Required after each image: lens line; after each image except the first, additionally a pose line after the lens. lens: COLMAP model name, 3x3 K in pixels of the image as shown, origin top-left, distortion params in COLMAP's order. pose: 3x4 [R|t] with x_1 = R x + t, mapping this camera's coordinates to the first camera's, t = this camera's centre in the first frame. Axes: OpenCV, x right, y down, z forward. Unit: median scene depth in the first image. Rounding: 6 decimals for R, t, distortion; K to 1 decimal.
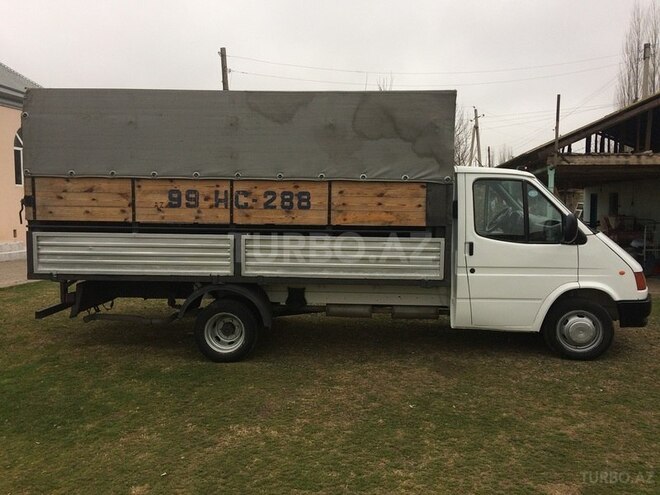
lens RADIAL K [[563.5, 0, 330.0], [0, 563.5, 247.5], [0, 0, 1]] dist [0.104384, -0.153073]
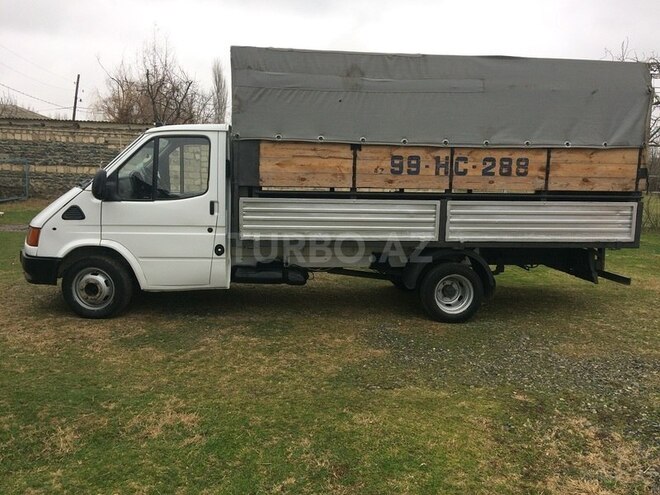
lens RADIAL K [[563.5, 0, 330.0], [0, 563.5, 247.5], [0, 0, 1]] dist [0.104384, -0.153073]
pose [[0.986672, -0.014196, 0.162104, -0.557866], [0.003208, 0.997690, 0.067849, -0.008408], [-0.162693, -0.066425, 0.984438, 0.020992]]
